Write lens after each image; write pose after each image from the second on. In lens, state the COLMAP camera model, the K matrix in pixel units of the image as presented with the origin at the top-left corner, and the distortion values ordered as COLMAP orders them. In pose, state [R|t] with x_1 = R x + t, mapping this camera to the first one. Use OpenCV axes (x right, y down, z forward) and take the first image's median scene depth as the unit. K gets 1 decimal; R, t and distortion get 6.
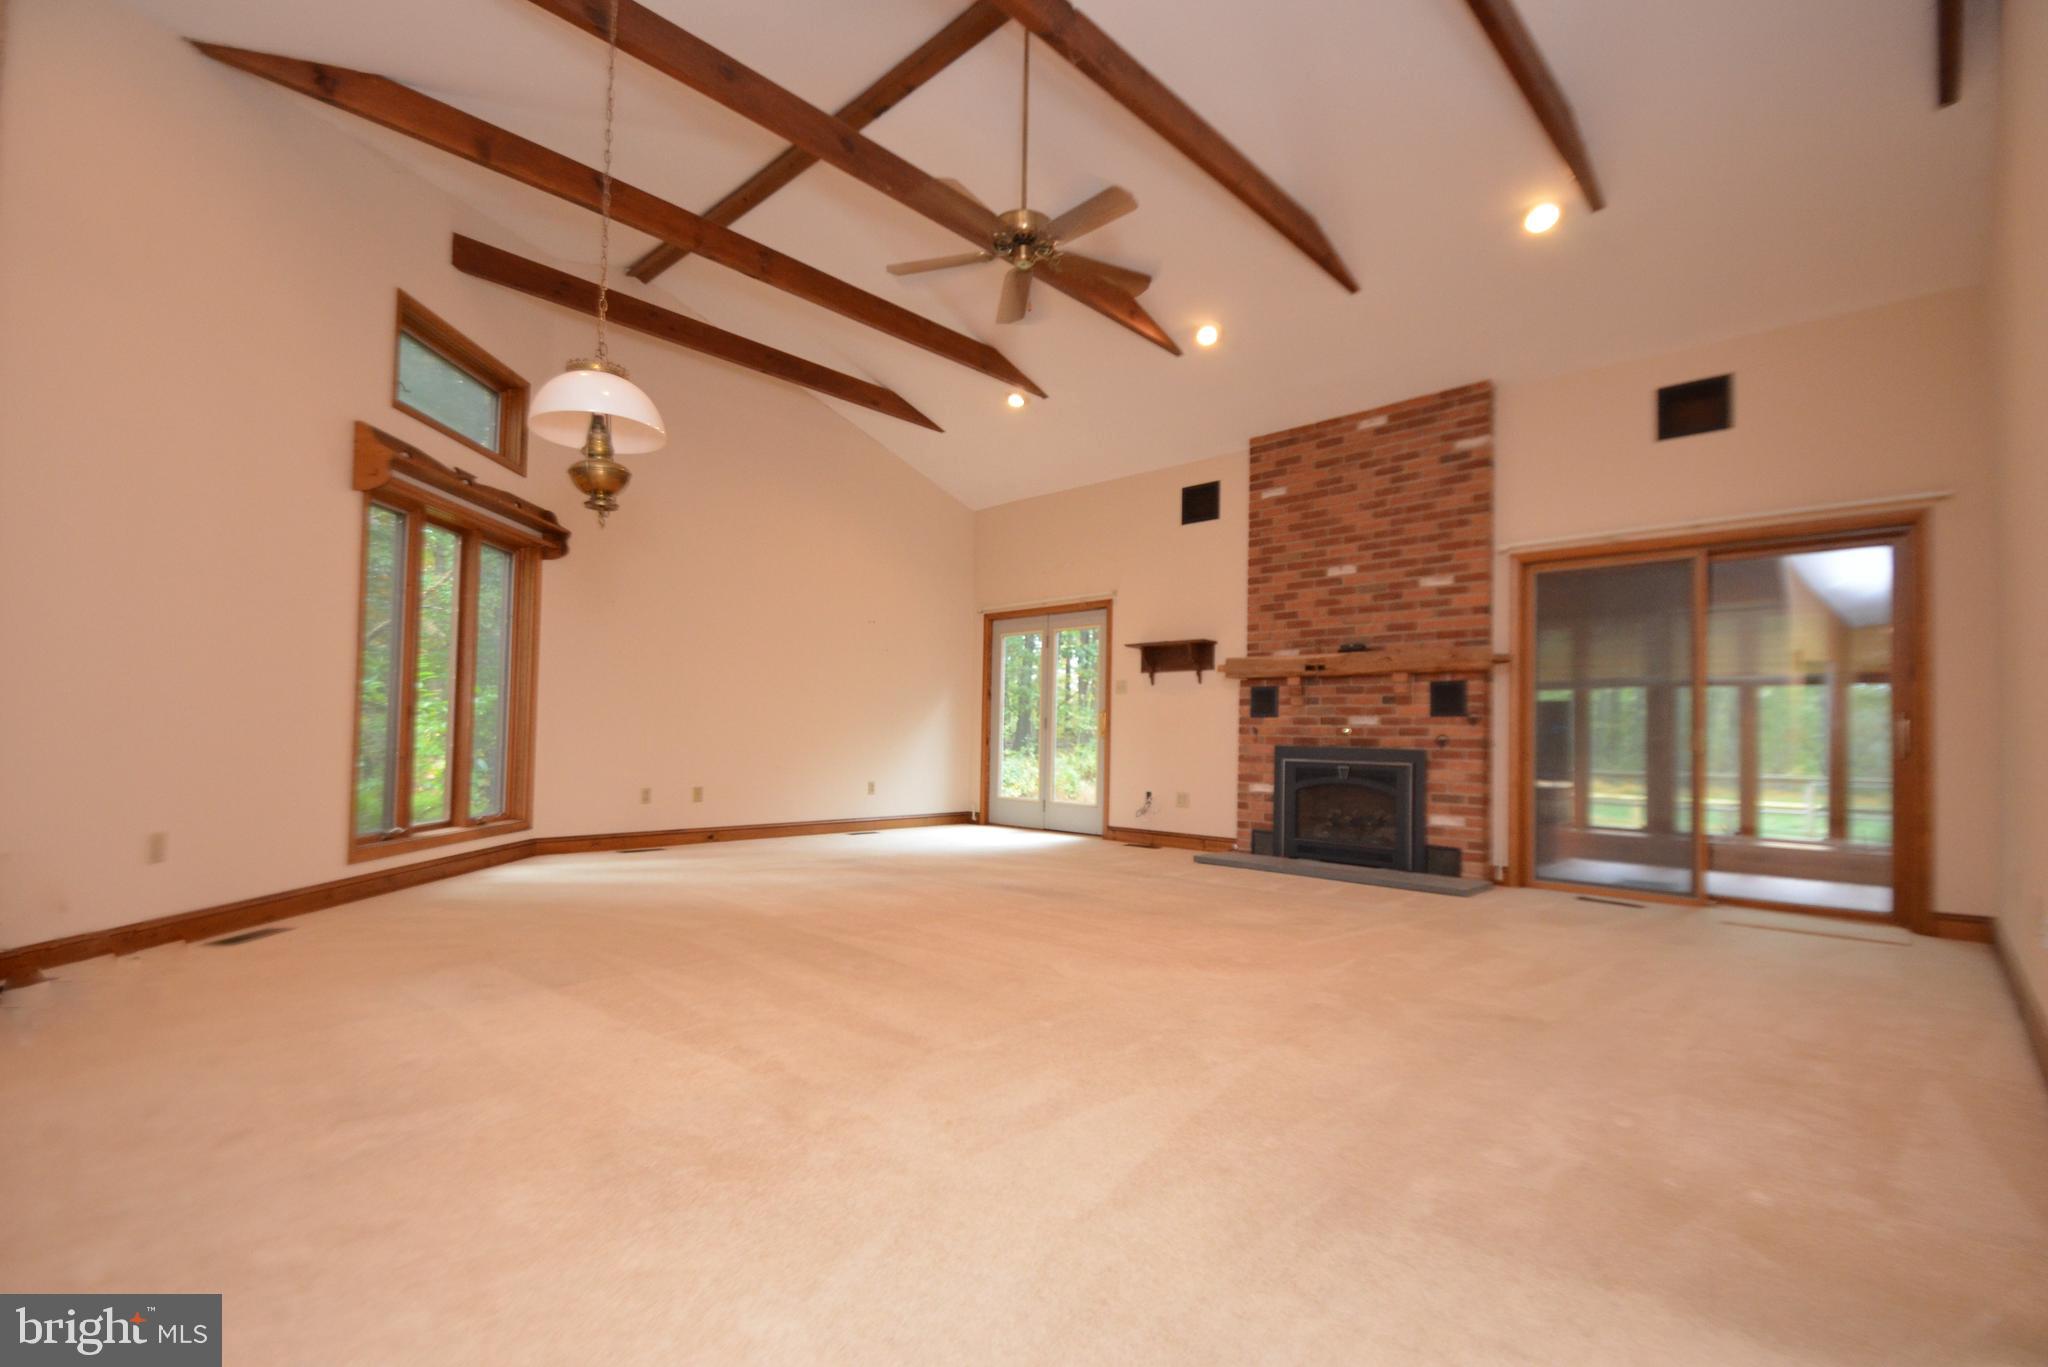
lens RADIAL K [[923.8, 0, 1043.4], [0, 923.8, 697.8], [0, 0, 1]] dist [0.003505, -0.000098]
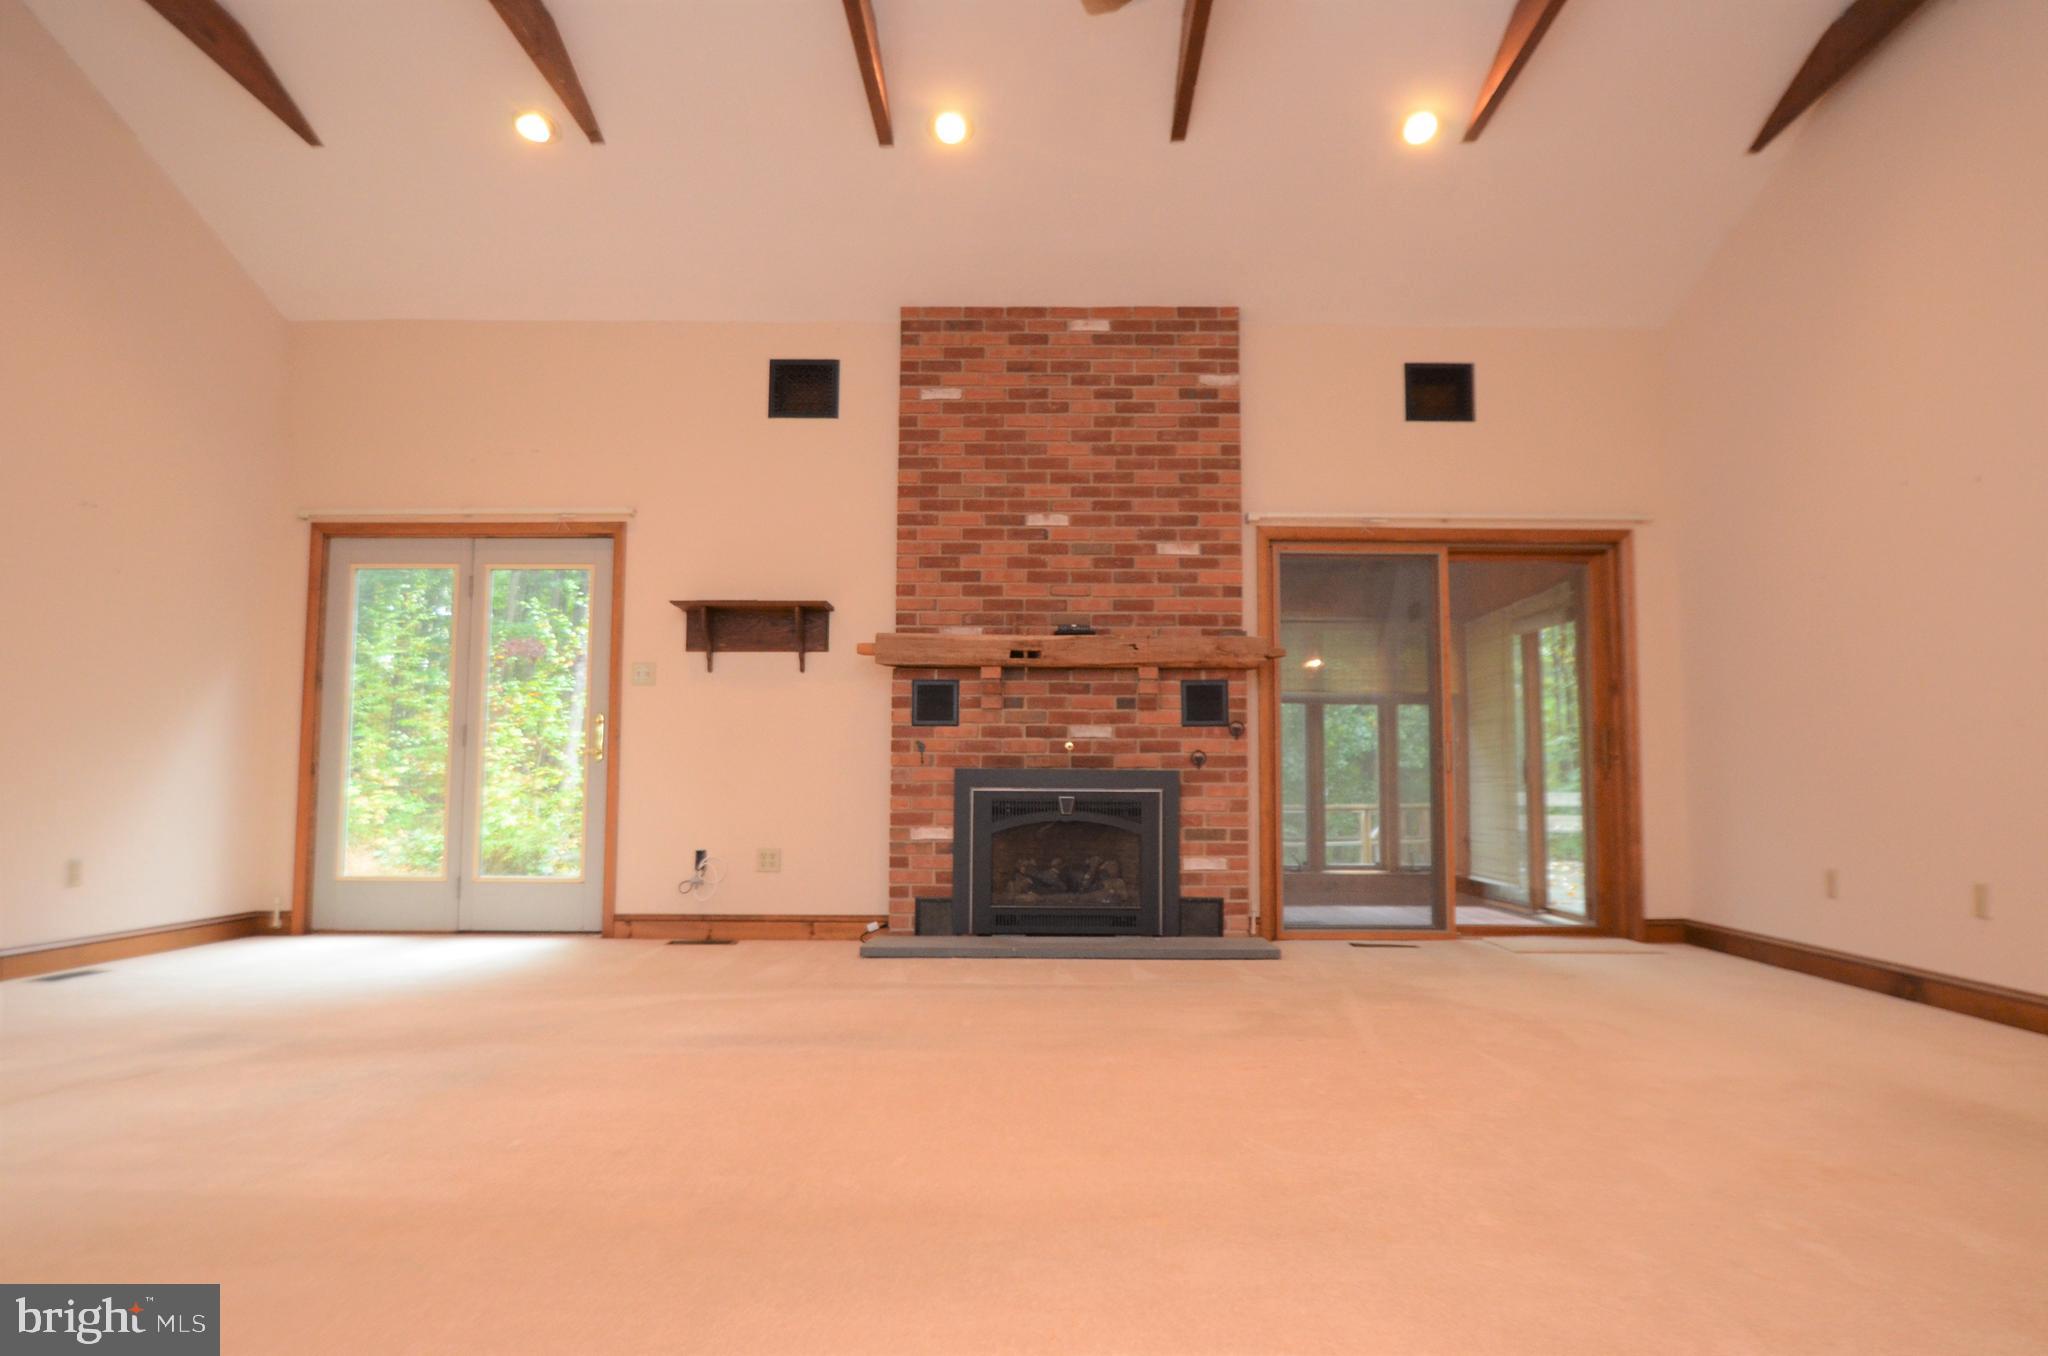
lens RADIAL K [[1220.4, 0, 1027.2], [0, 1220.4, 688.8], [0, 0, 1]] dist [-0.030949, 0.001828]
pose [[0.722589, 0.042347, 0.689980, -0.322707], [-0.019906, 0.998983, -0.040465, 0.029088], [-0.690992, 0.015504, 0.722696, 0.331149]]
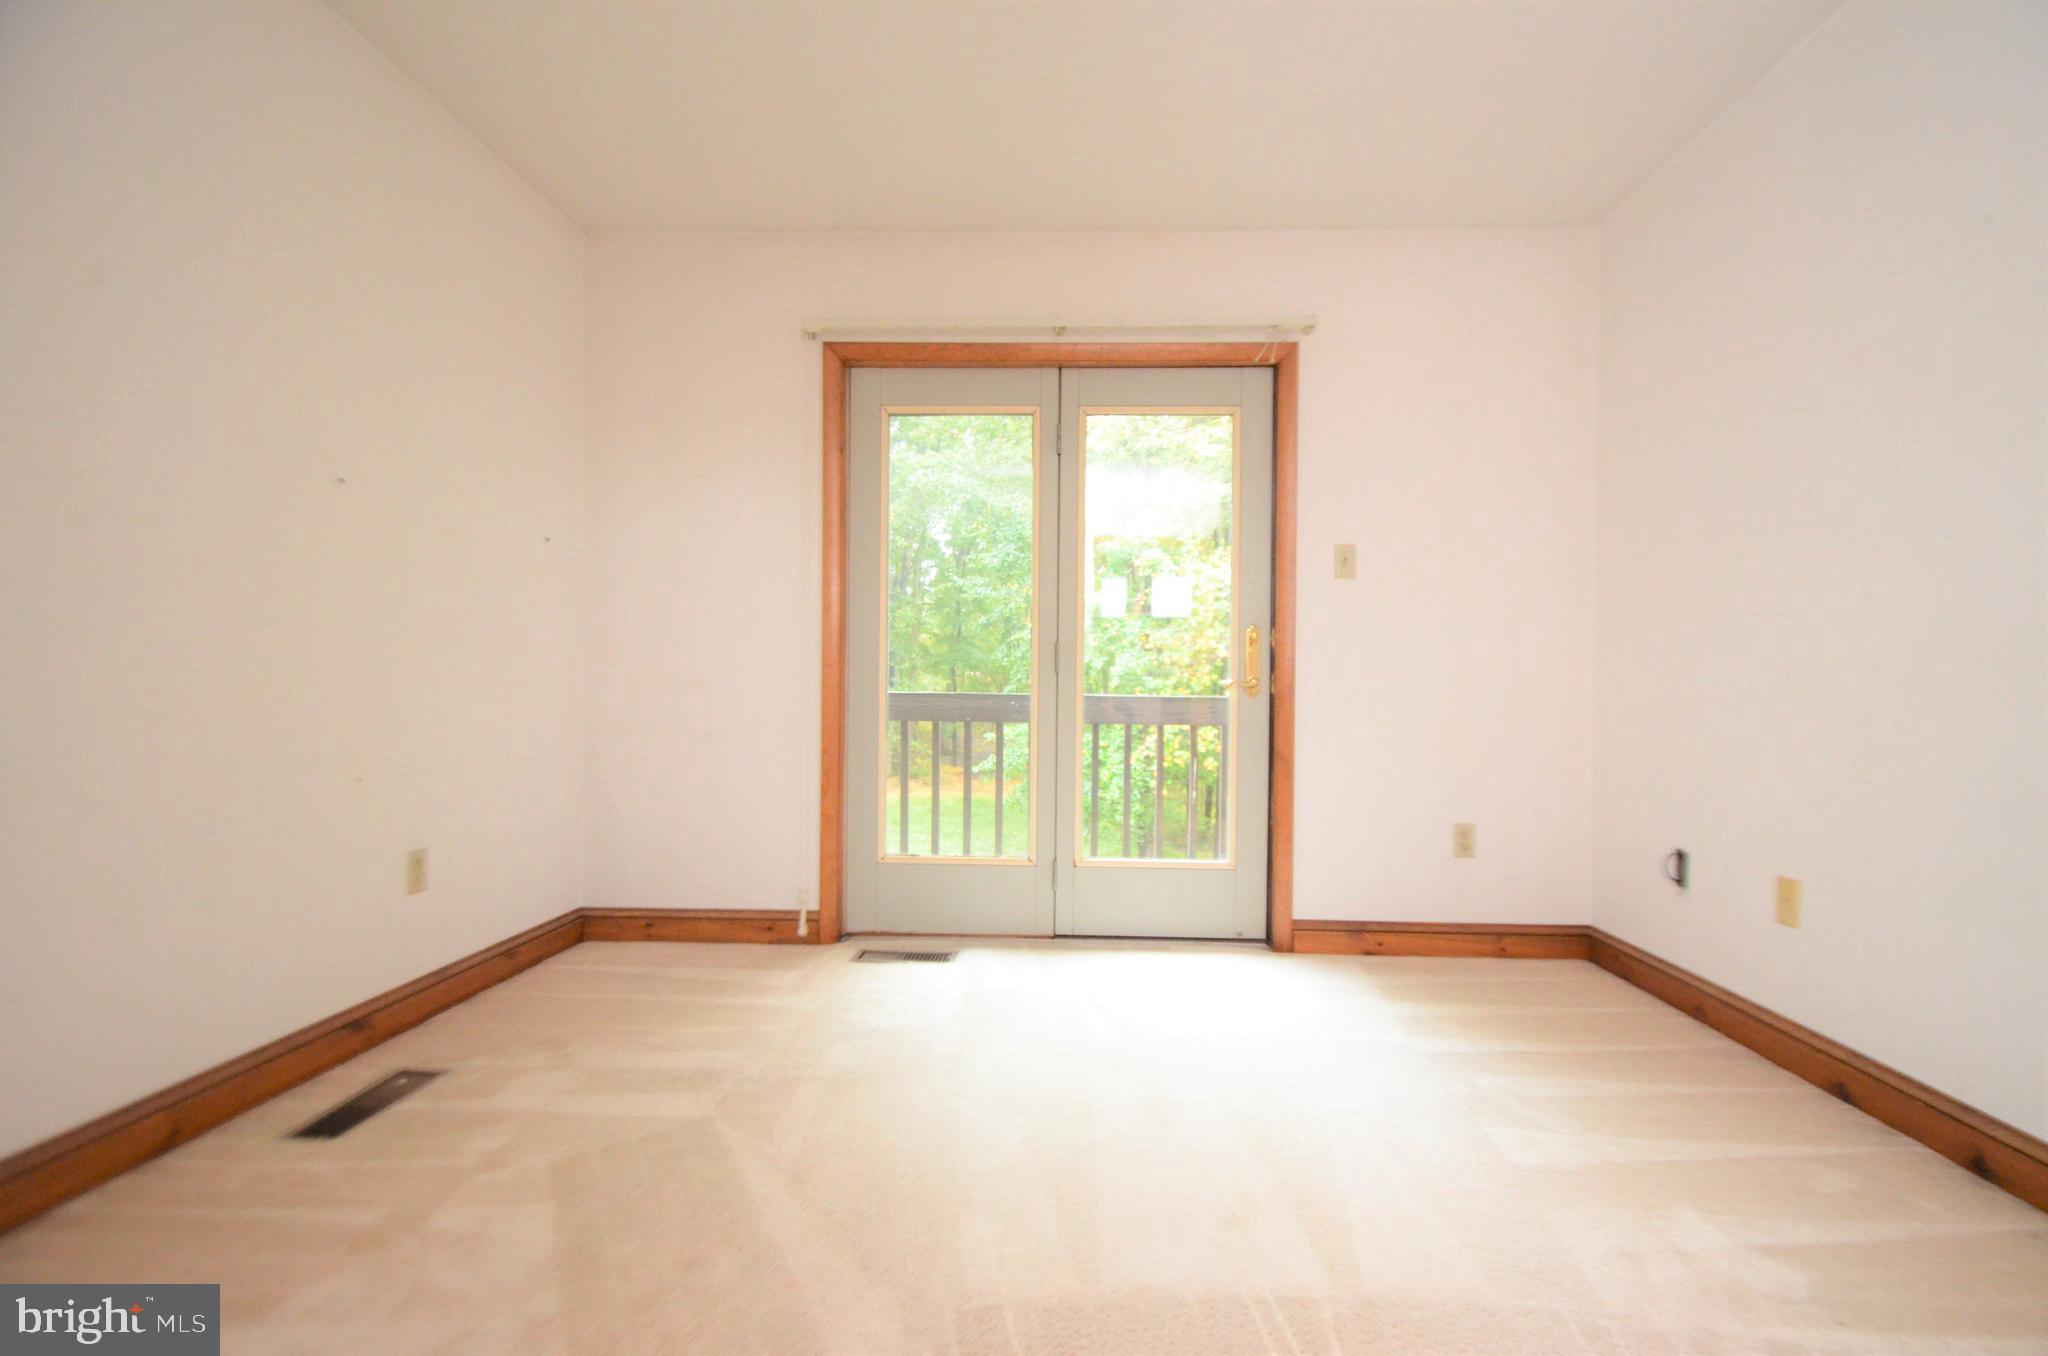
lens RADIAL K [[923.8, 0, 1032.3], [0, 923.8, 678.7], [0, 0, 1]] dist [0.003505, -0.000098]
pose [[0.743335, -0.014360, 0.668765, -0.329533], [-0.027953, 0.998229, 0.052505, 0.020751], [-0.668335, -0.057723, 0.741618, 0.937342]]
